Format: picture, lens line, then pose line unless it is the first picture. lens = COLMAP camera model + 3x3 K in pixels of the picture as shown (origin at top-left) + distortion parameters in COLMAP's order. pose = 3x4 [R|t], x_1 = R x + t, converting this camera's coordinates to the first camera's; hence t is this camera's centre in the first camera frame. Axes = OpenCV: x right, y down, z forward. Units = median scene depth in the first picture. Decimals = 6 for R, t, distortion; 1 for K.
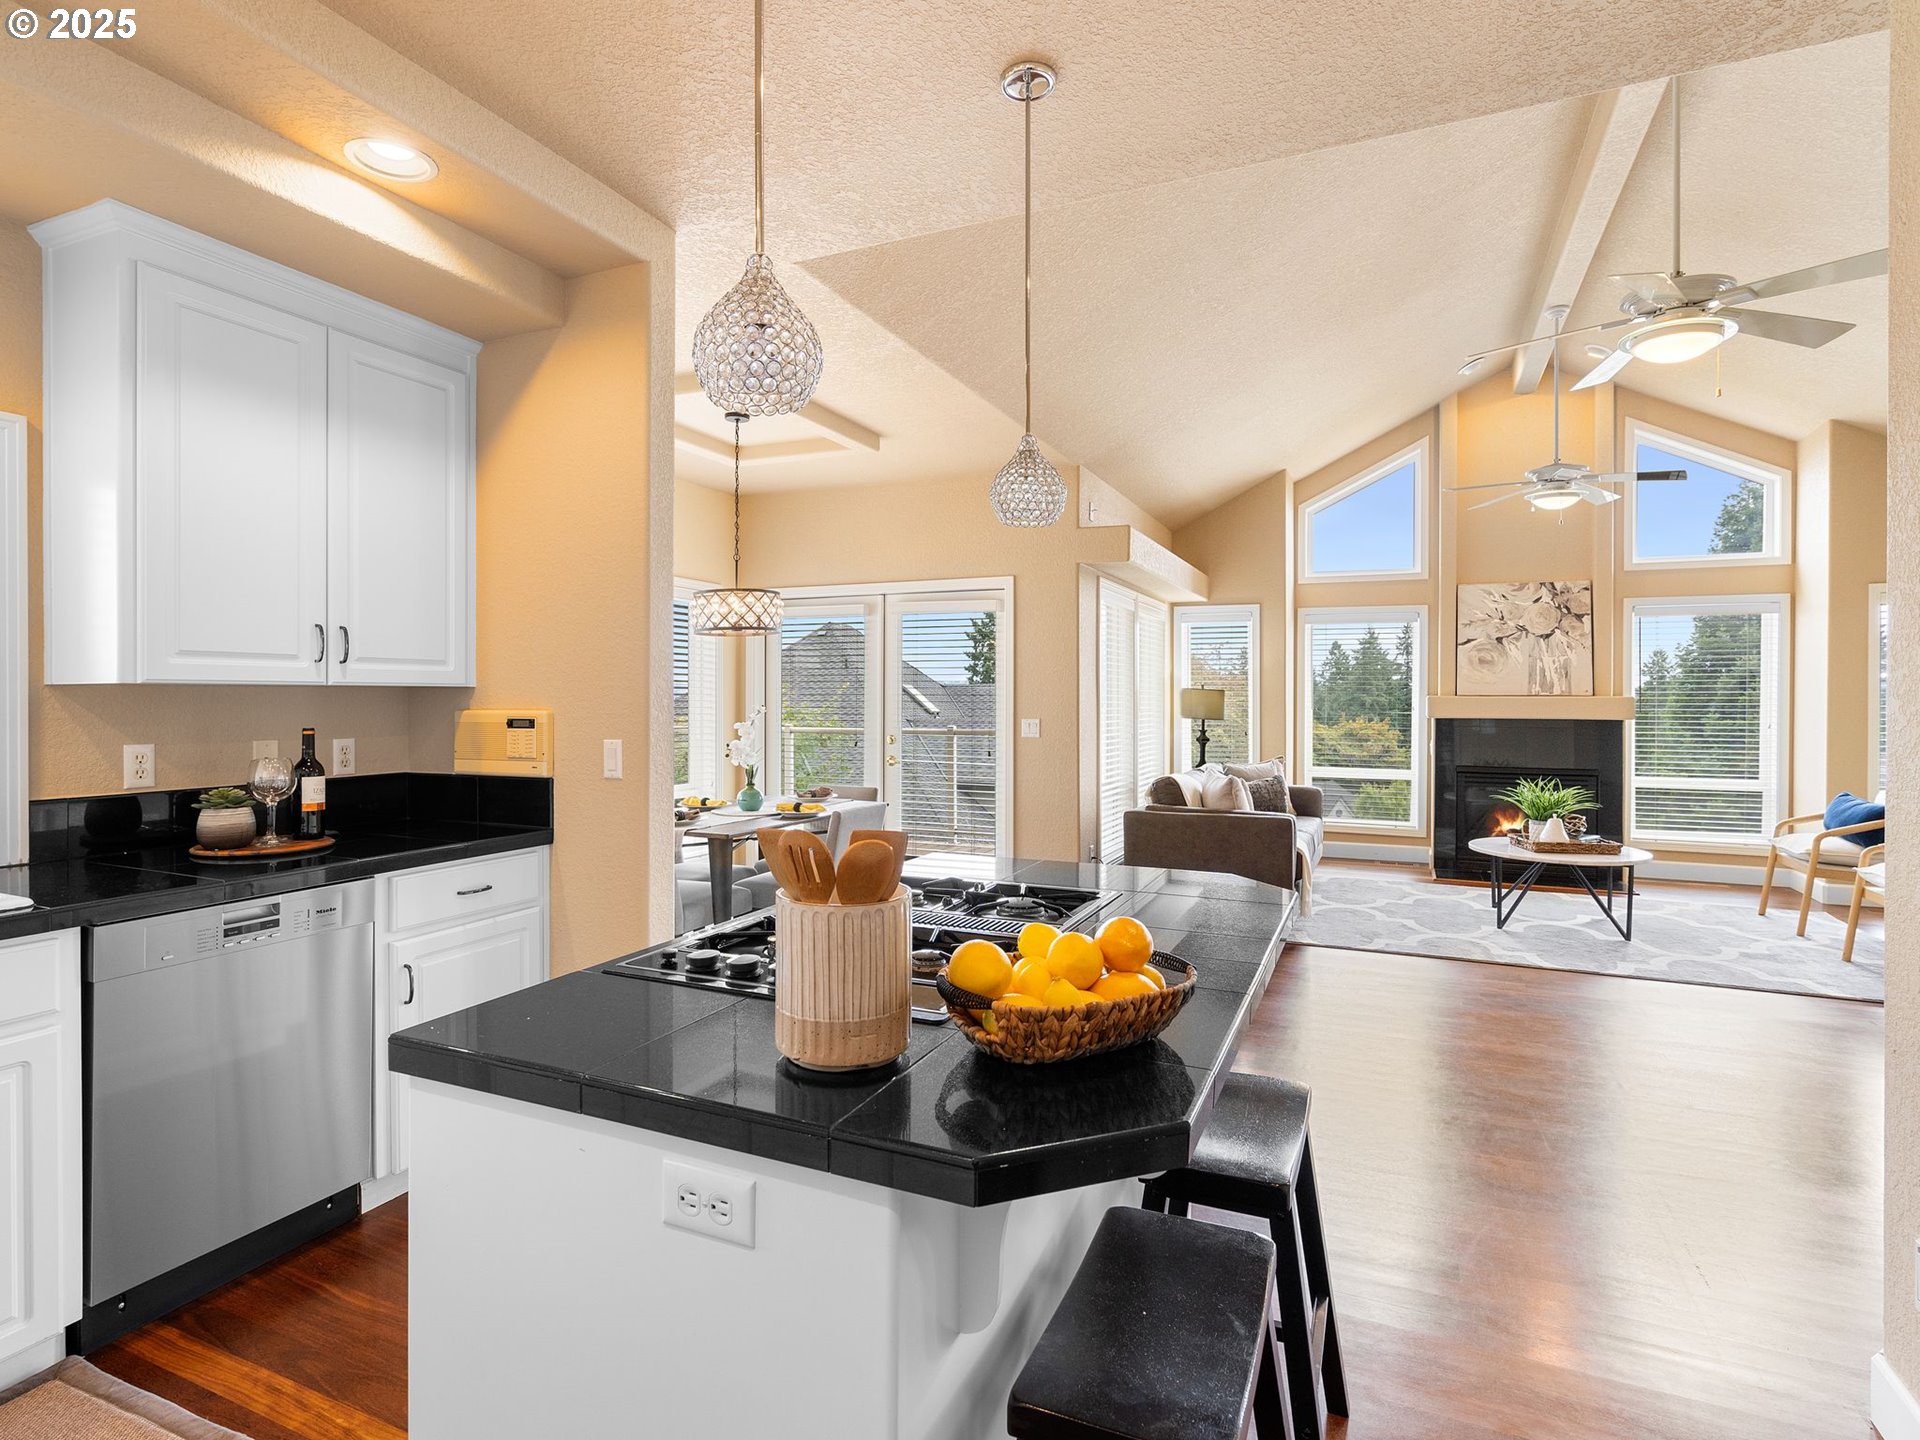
lens RADIAL K [[1007.1, 0, 1022.1], [0, 1007.1, 709.1], [0, 0, 1]] dist [0.001620, 0.000353]
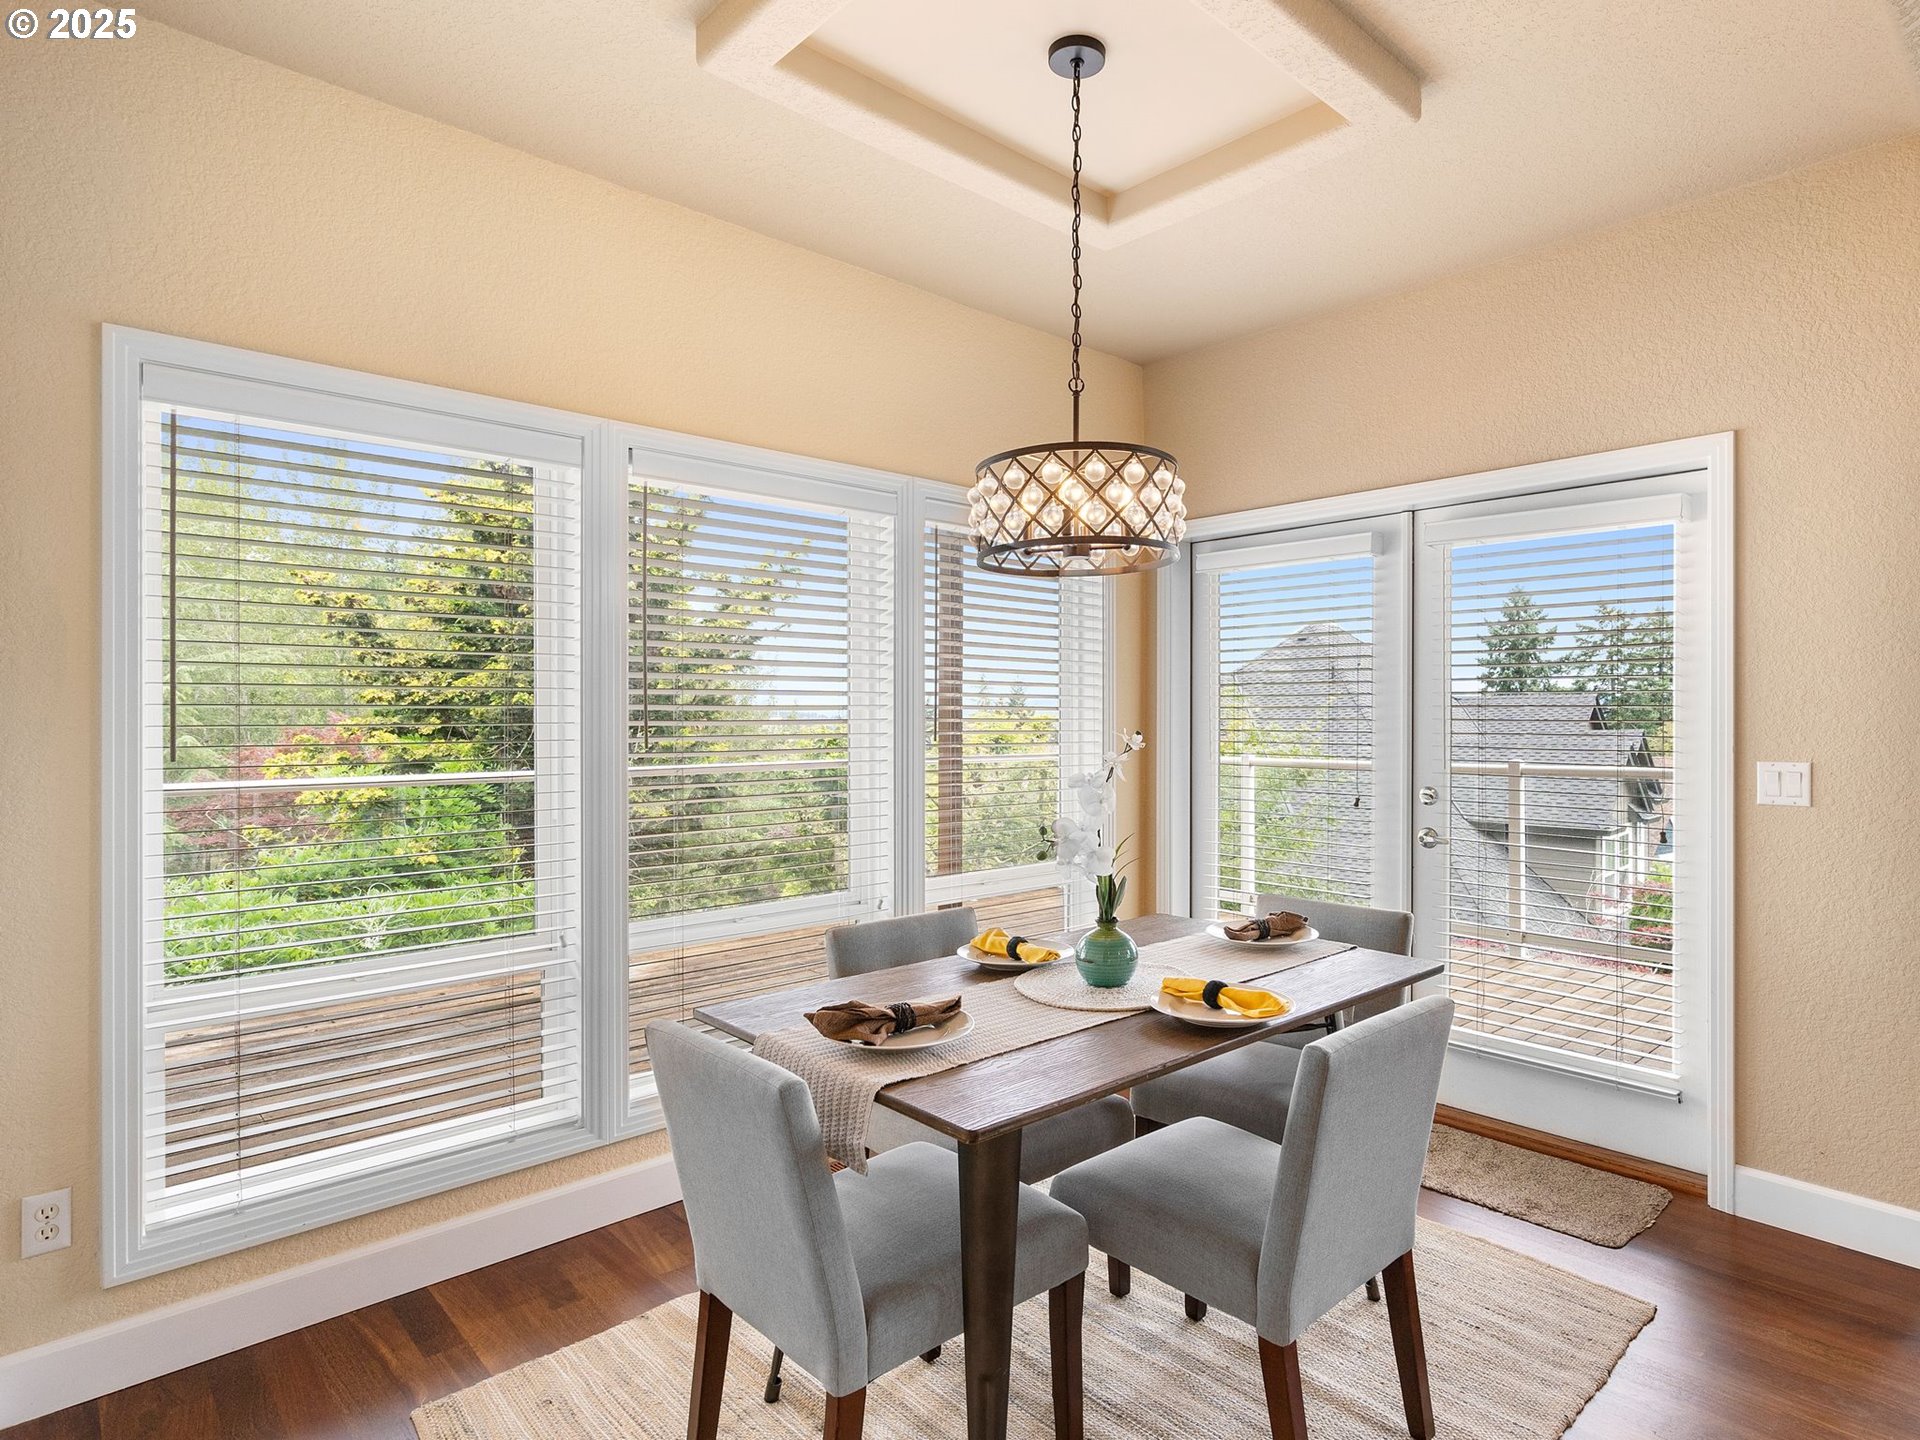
lens RADIAL K [[1007.1, 0, 1022.1], [0, 1007.1, 709.1], [0, 0, 1]] dist [0.001620, 0.000353]
pose [[0.890970, -0.003614, -0.454048, -0.110841], [-0.003268, 0.999891, -0.014371, -0.007498], [0.454050, 0.014288, 0.890861, 0.611057]]
